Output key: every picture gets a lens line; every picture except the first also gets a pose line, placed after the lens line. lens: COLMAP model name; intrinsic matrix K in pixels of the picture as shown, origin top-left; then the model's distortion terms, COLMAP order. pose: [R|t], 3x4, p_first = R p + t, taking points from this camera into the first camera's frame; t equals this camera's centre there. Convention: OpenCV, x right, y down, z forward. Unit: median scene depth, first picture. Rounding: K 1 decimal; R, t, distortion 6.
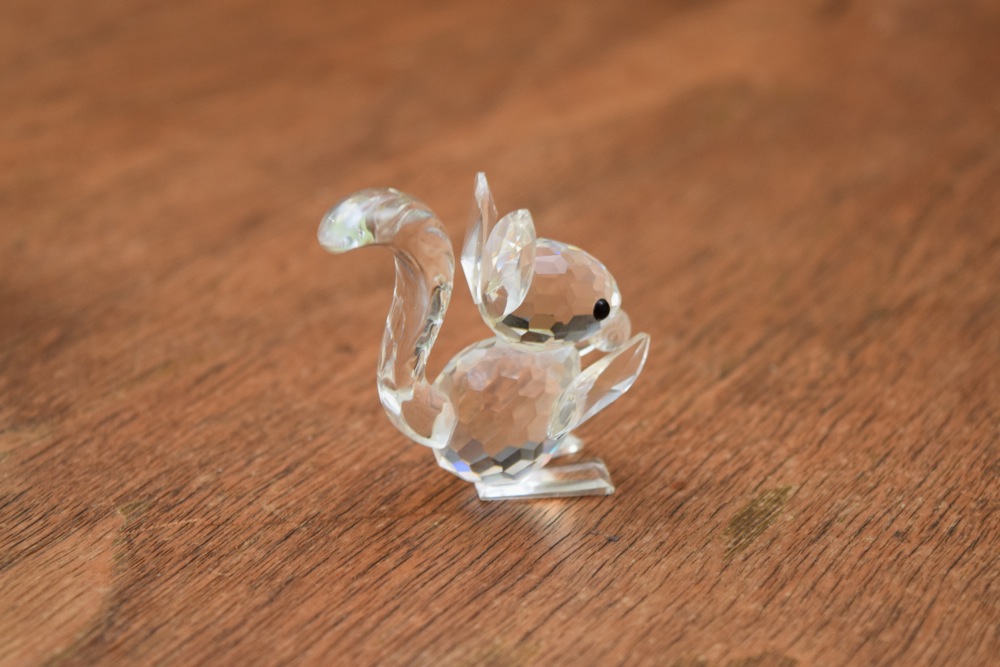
lens RADIAL K [[2122.0, 0, 500.0], [0, 2122.0, 333.5], [0, 0, 1]] dist [0.033022, 0.143007]
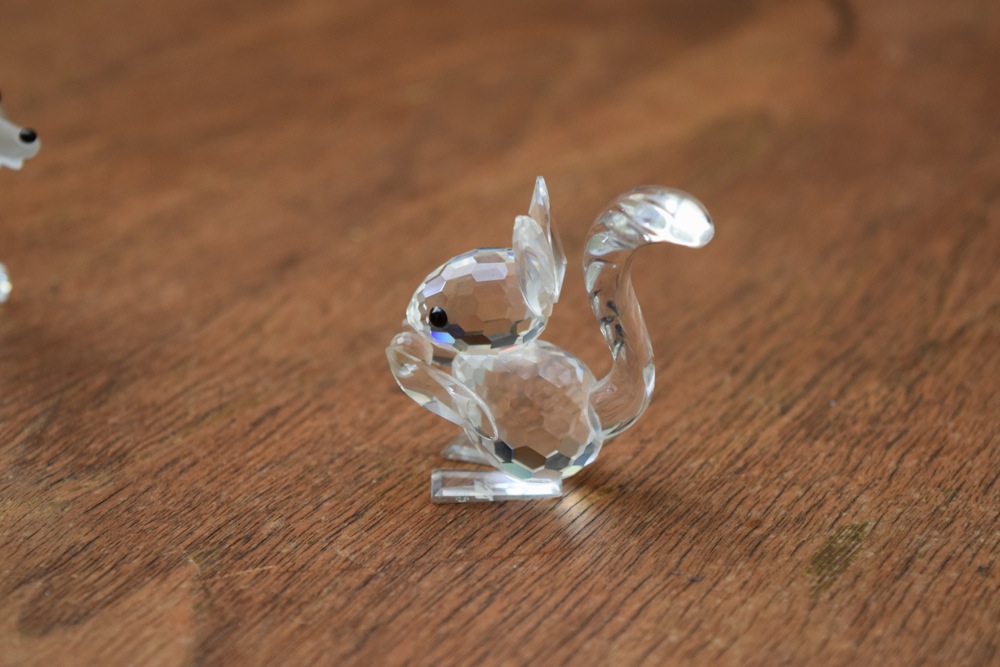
lens RADIAL K [[2122.0, 0, 500.0], [0, 2122.0, 333.5], [0, 0, 1]] dist [0.033022, 0.143007]
pose [[0.999416, -0.014297, 0.031020, -0.067772], [0.014736, 0.999794, -0.013944, -0.005455], [-0.030815, 0.014393, 0.999421, 0.010184]]
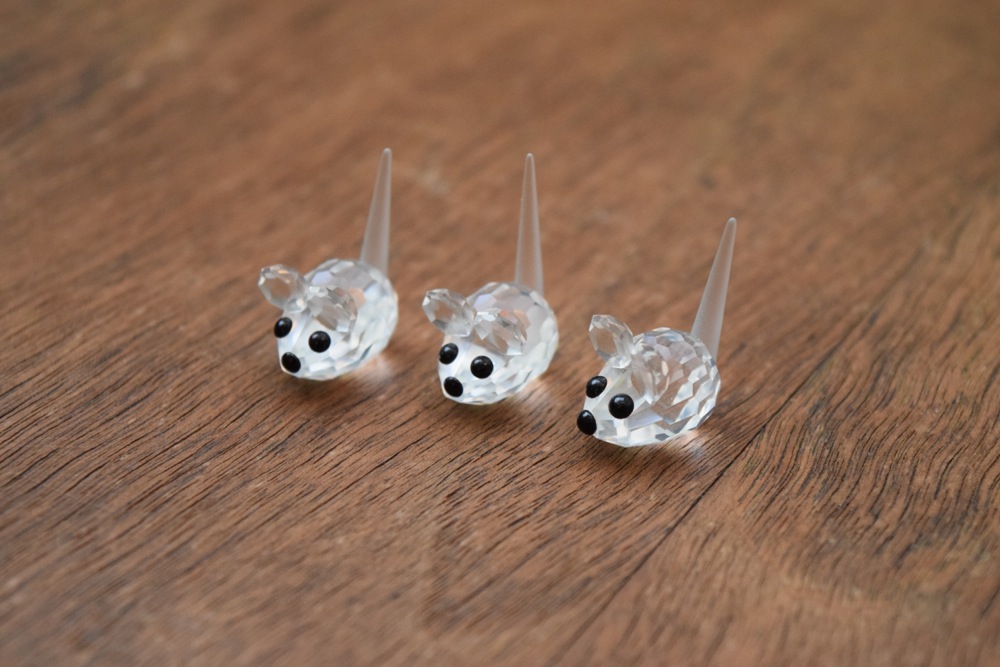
lens RADIAL K [[2122.0, 0, 500.0], [0, 2122.0, 333.5], [0, 0, 1]] dist [0.033022, 0.143007]
pose [[0.999280, -0.013377, 0.035510, -0.427923], [0.007397, 0.986518, 0.163484, -0.143304], [-0.037218, -0.163104, 0.985907, 0.403406]]
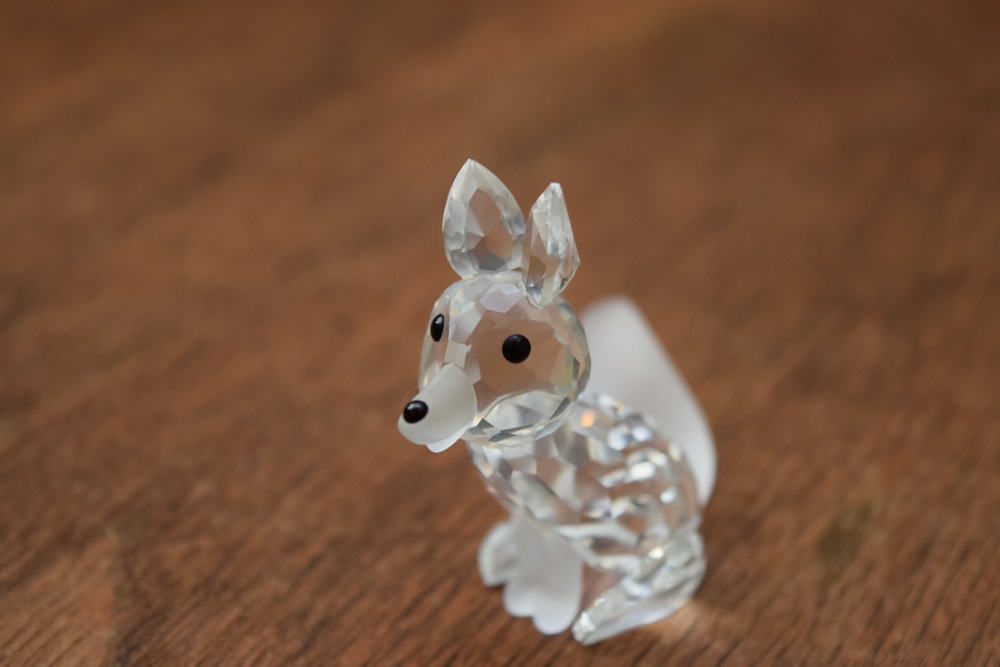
lens RADIAL K [[2122.0, 0, 500.0], [0, 2122.0, 333.5], [0, 0, 1]] dist [0.033022, 0.143007]
pose [[0.996298, 0.007620, 0.085633, -0.100285], [-0.012634, 0.998227, 0.058164, -0.049512], [-0.085038, -0.059030, 0.994628, 0.143190]]
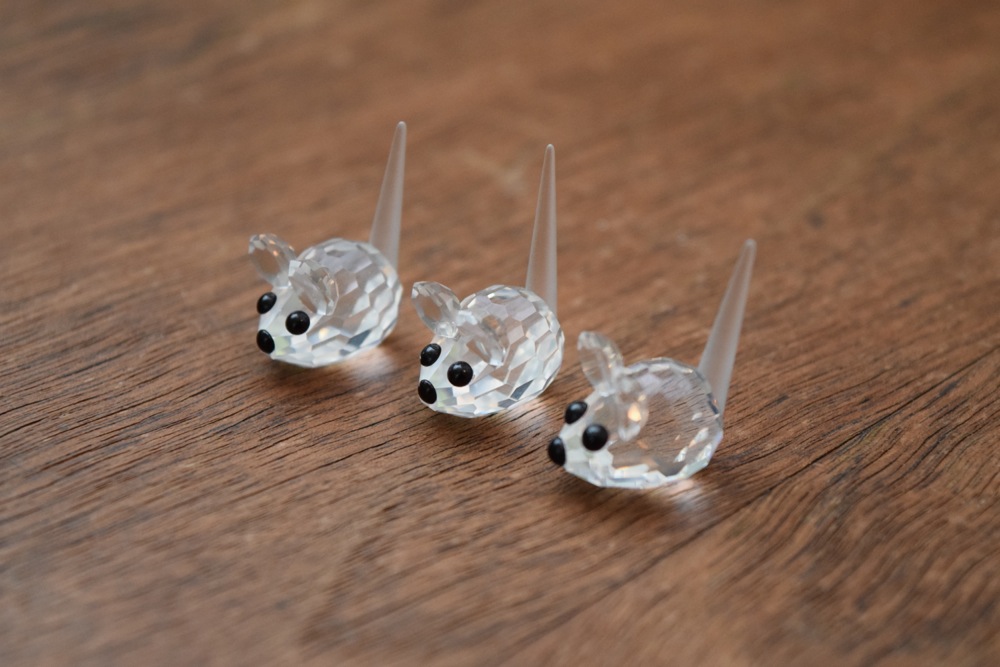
lens RADIAL K [[2122.0, 0, 500.0], [0, 2122.0, 333.5], [0, 0, 1]] dist [0.033022, 0.143007]
pose [[0.978686, 0.123185, -0.164317, -0.281214], [-0.100394, 0.984982, 0.140471, -0.115448], [0.179153, -0.120980, 0.976354, 0.496808]]
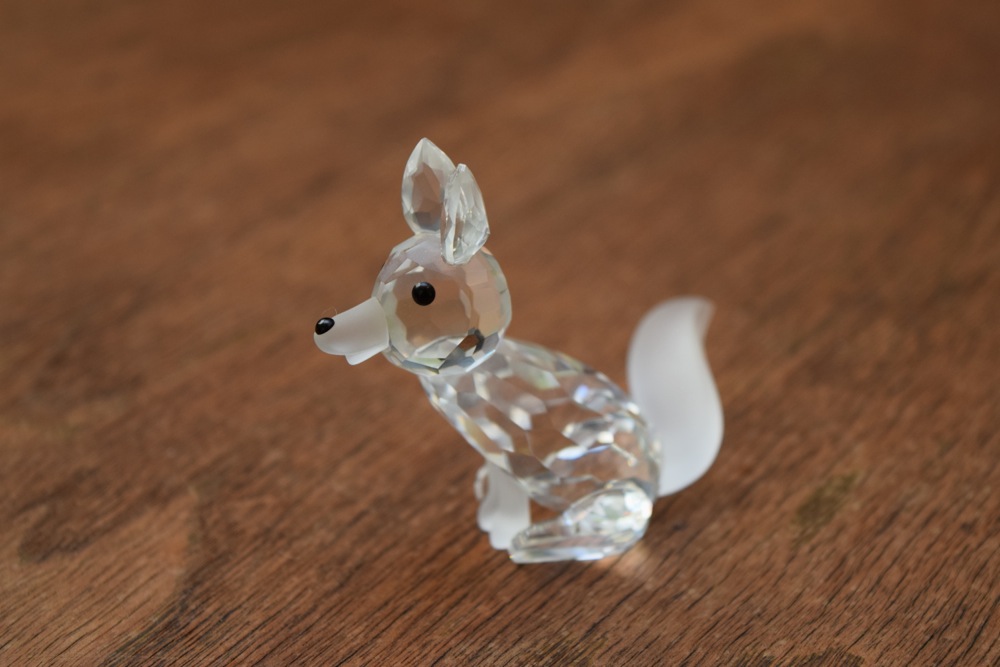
lens RADIAL K [[2122.0, 0, 500.0], [0, 2122.0, 333.5], [0, 0, 1]] dist [0.033022, 0.143007]
pose [[0.999507, 0.013037, -0.028572, -0.004452], [-0.011587, 0.998665, 0.050337, -0.044813], [0.029190, -0.049981, 0.998323, -0.003988]]
